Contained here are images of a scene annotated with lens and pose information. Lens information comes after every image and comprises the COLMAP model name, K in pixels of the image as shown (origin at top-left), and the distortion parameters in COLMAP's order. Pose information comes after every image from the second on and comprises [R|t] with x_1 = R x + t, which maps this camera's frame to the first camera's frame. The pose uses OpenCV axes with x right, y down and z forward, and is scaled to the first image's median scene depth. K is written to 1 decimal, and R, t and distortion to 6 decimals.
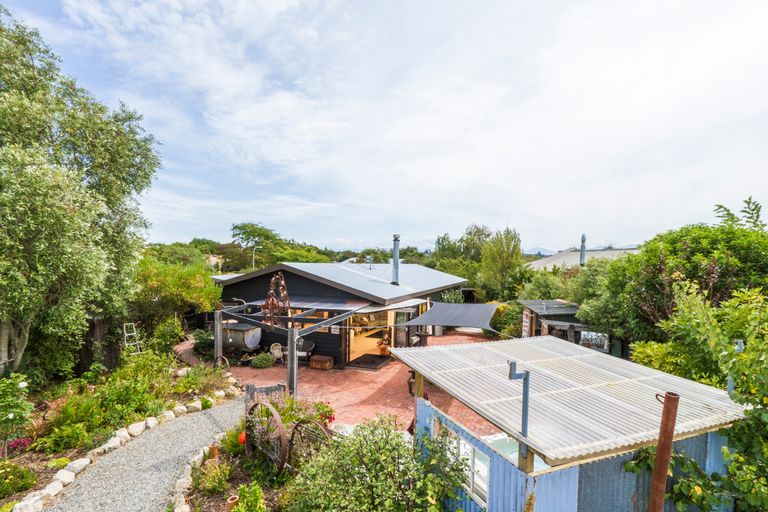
lens RADIAL K [[355.3, 0, 405.9], [0, 355.3, 280.9], [0, 0, 1]] dist [0.022723, 0.000958]
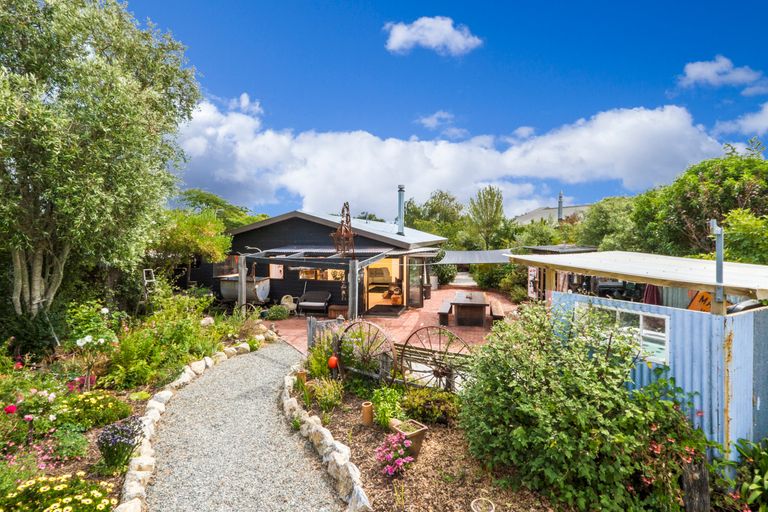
lens RADIAL K [[371.3, 0, 383.0], [0, 371.3, 249.3], [0, 0, 1]] dist [0.004483, 0.000525]
pose [[0.991185, -0.016832, 0.131411, -0.351592], [0.020575, 0.999419, -0.027181, 0.125045], [-0.130877, 0.029645, 0.990955, -0.031005]]
